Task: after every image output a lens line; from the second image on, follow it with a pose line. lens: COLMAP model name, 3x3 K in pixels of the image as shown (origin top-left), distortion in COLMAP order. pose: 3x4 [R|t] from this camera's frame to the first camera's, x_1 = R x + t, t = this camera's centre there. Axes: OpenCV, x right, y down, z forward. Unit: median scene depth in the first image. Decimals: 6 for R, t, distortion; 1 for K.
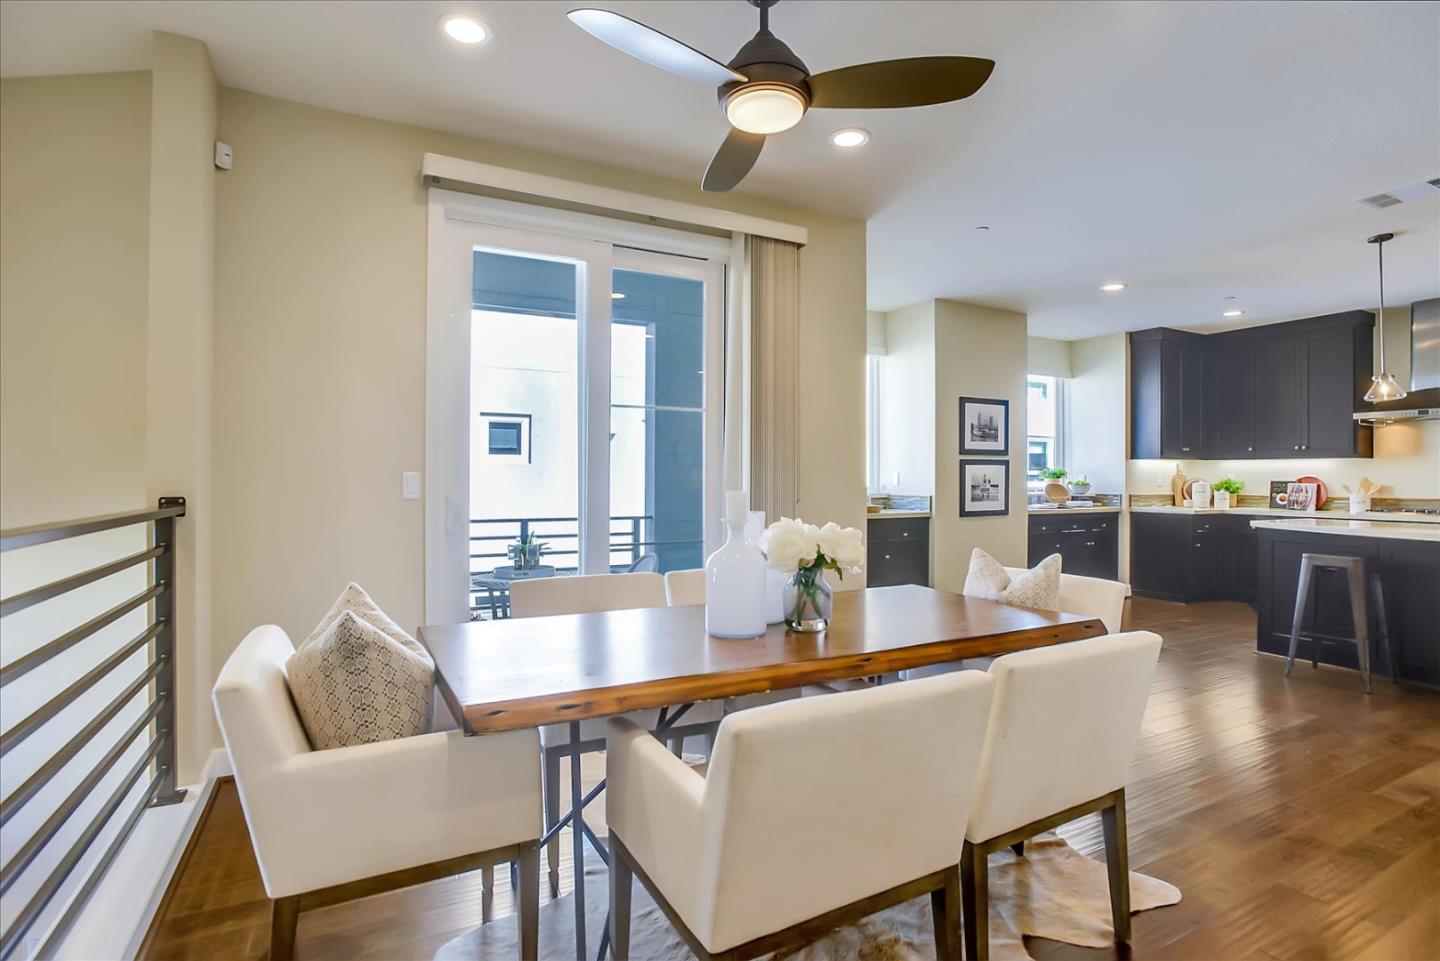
lens RADIAL K [[685.6, 0, 721.0], [0, 685.6, 463.8], [0, 0, 1]] dist [-0.002189, -0.000278]
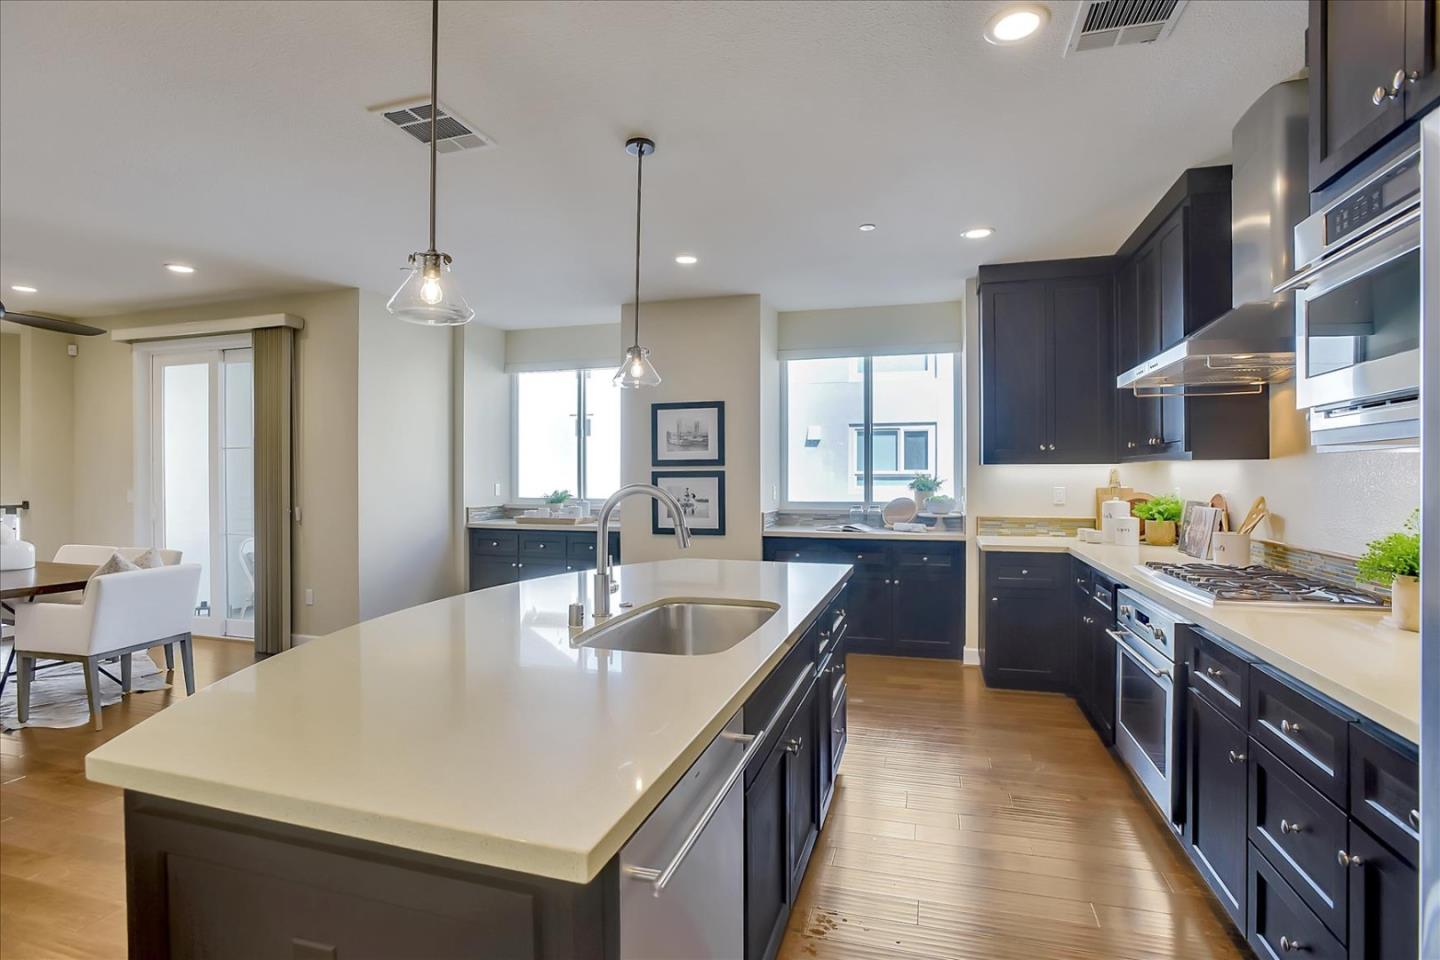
lens RADIAL K [[708.8, 0, 720.0], [0, 708.8, 480.0], [0, 0, 1]] dist [-0.058506, 0.037560]
pose [[0.705614, -0.003446, -0.708588, 1.053544], [0.012390, 0.999895, 0.007476, -0.000854], [0.708488, -0.014055, 0.705583, 0.375466]]
